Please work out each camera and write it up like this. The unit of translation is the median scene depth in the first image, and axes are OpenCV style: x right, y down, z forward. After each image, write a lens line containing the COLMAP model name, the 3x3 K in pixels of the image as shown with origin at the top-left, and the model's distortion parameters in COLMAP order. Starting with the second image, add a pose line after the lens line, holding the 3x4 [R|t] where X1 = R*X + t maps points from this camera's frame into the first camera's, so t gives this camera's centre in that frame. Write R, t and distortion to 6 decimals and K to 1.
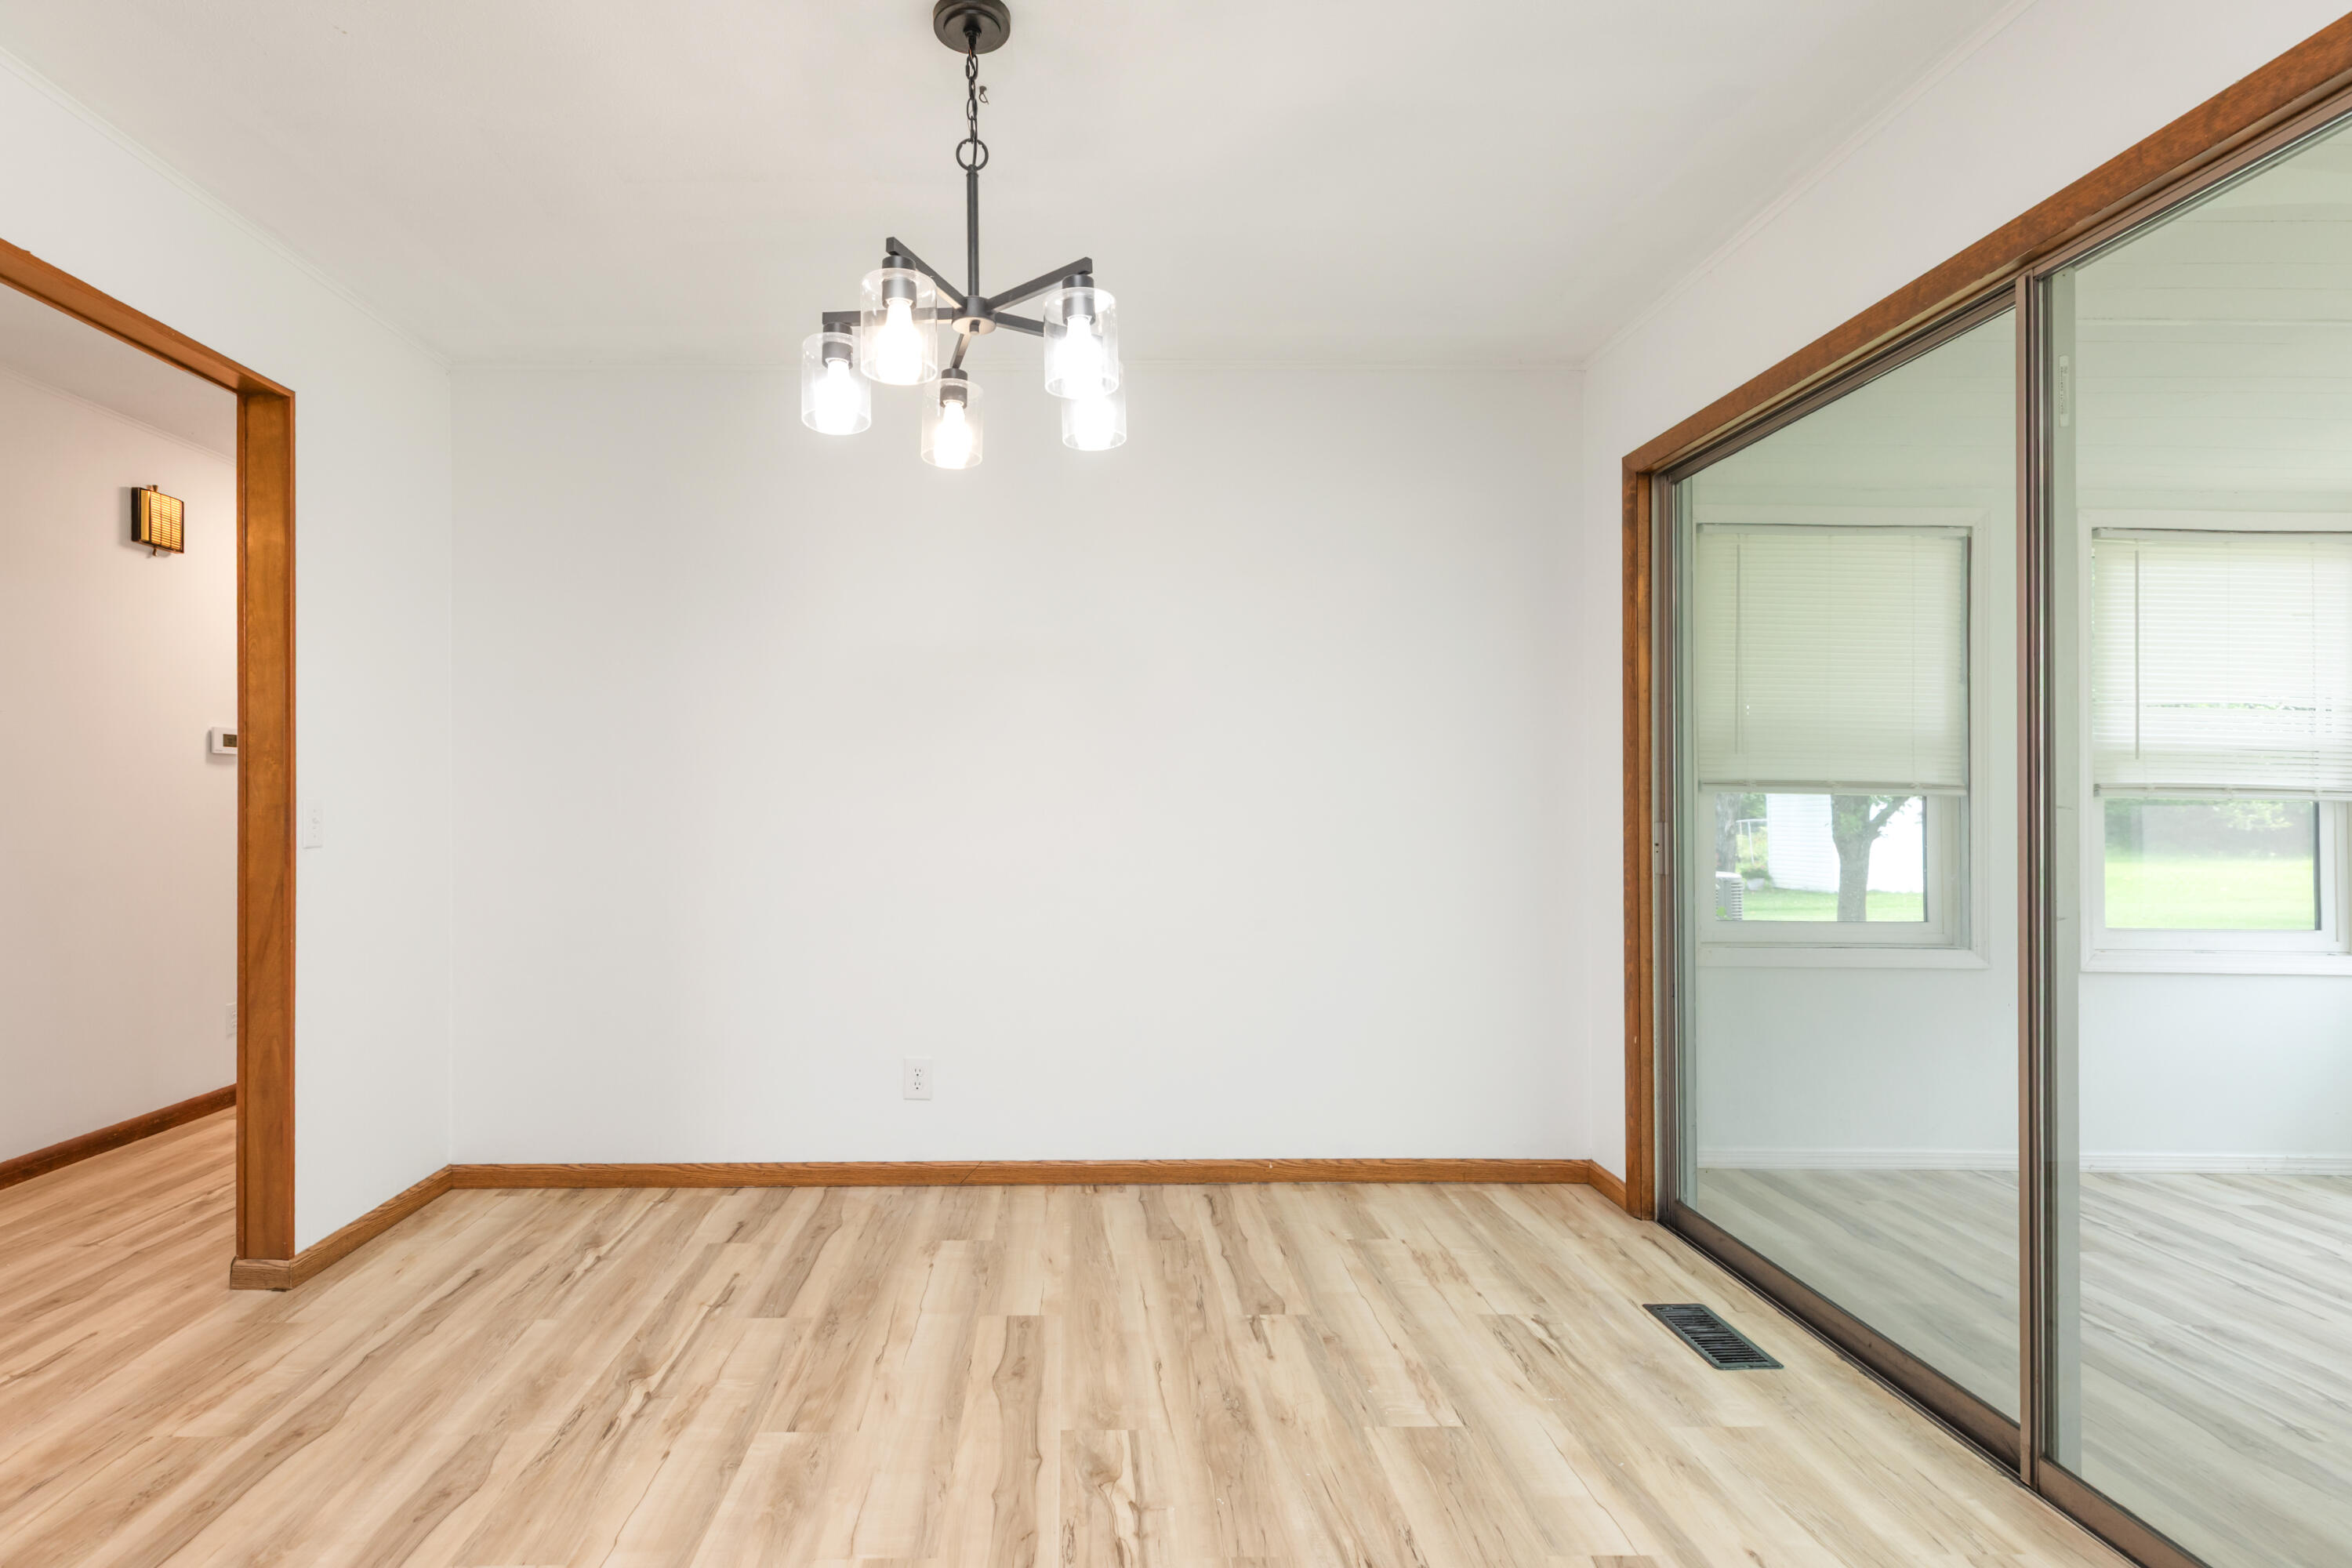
lens RADIAL K [[1117.2, 0, 1155.2], [0, 1117.2, 799.1], [0, 0, 1]] dist [-0.004054, 0.001023]
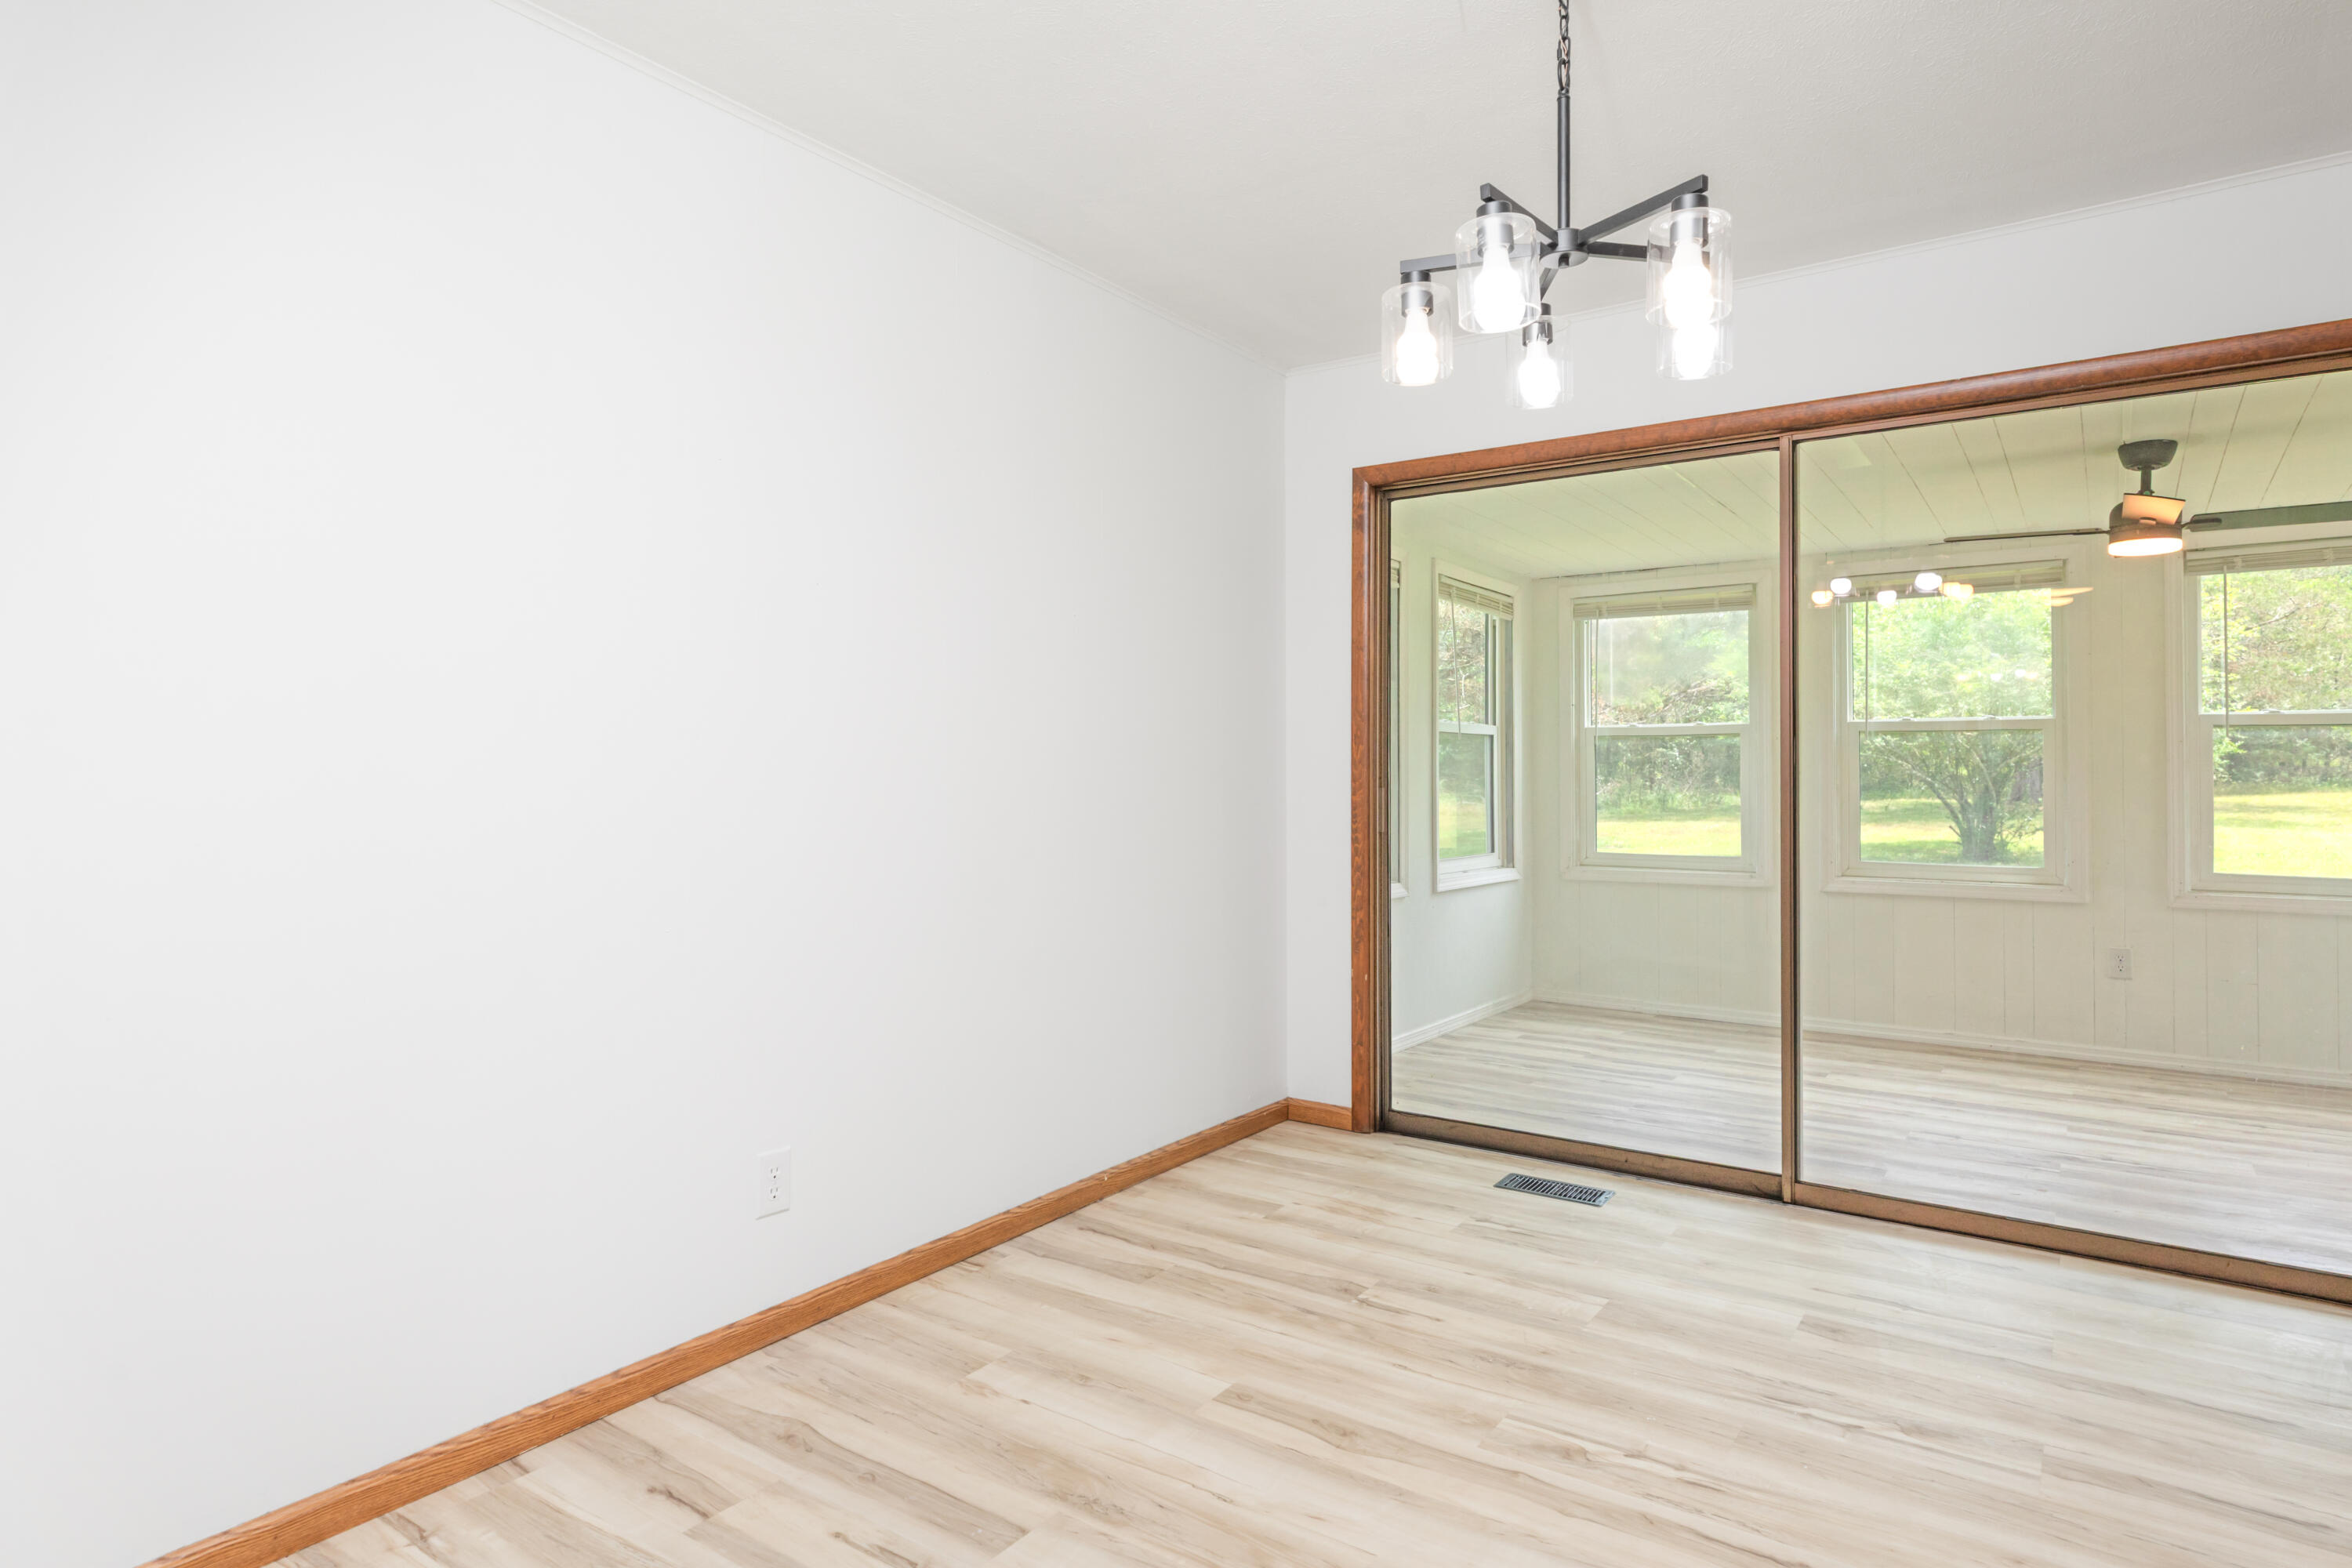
lens RADIAL K [[1237.3, 0, 1164.5], [0, 1237.3, 761.4], [0, 0, 1]] dist [0.000777, -0.001414]
pose [[0.620473, 0.005319, 0.784210, -0.835233], [0.004408, 0.999938, -0.010269, 0.007065], [-0.784216, 0.009828, 0.620410, 0.448194]]
